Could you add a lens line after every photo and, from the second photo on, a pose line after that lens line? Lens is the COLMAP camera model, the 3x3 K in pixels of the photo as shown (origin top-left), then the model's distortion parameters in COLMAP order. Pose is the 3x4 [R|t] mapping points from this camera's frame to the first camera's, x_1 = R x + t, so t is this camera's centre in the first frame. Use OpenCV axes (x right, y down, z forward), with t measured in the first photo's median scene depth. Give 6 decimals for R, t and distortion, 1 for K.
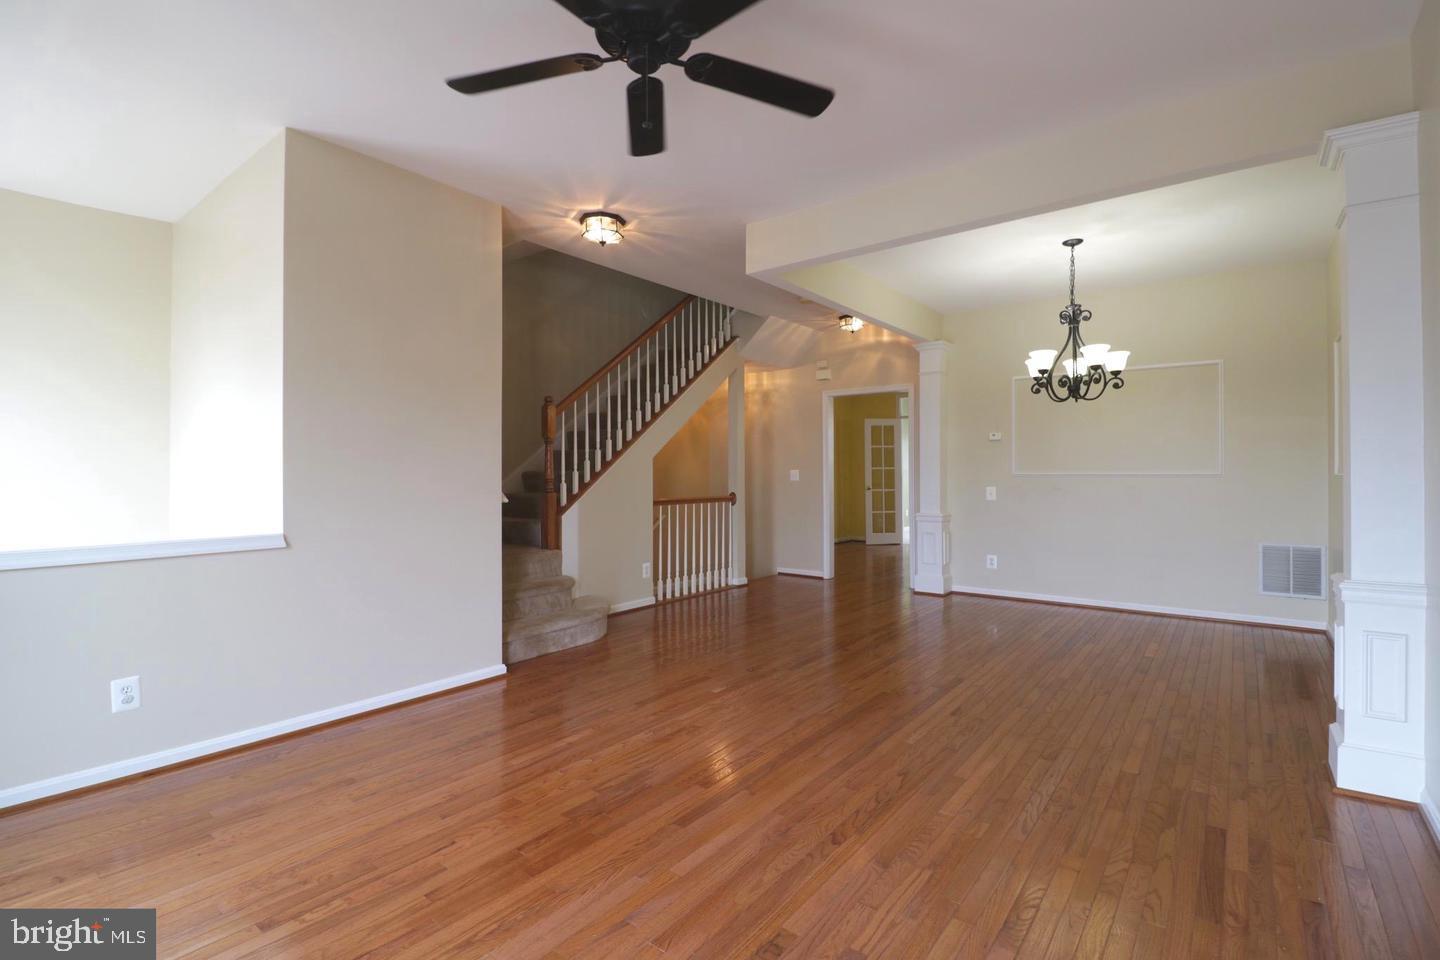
lens RADIAL K [[666.3, 0, 720.7], [0, 666.3, 473.8], [0, 0, 1]] dist [-0.011231, -0.002300]
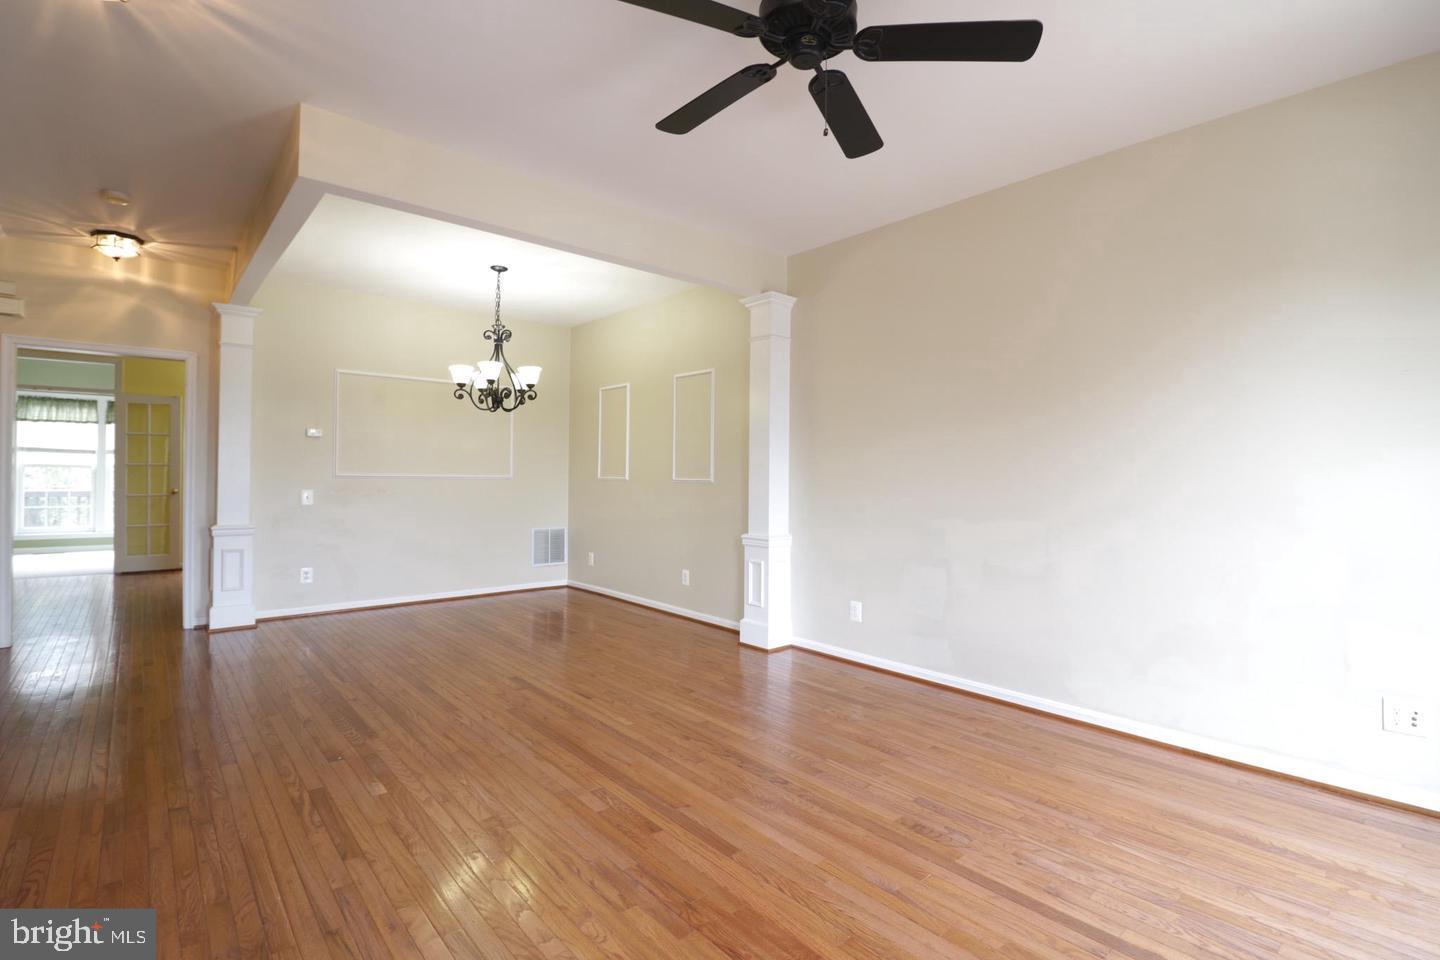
lens RADIAL K [[666.3, 0, 723.3], [0, 666.3, 476.9], [0, 0, 1]] dist [-0.011231, -0.002300]
pose [[0.178800, 0.004545, 0.983875, -0.623813], [-0.008754, 0.999957, -0.003029, 0.000800], [-0.983846, -0.008071, 0.178832, 0.536803]]
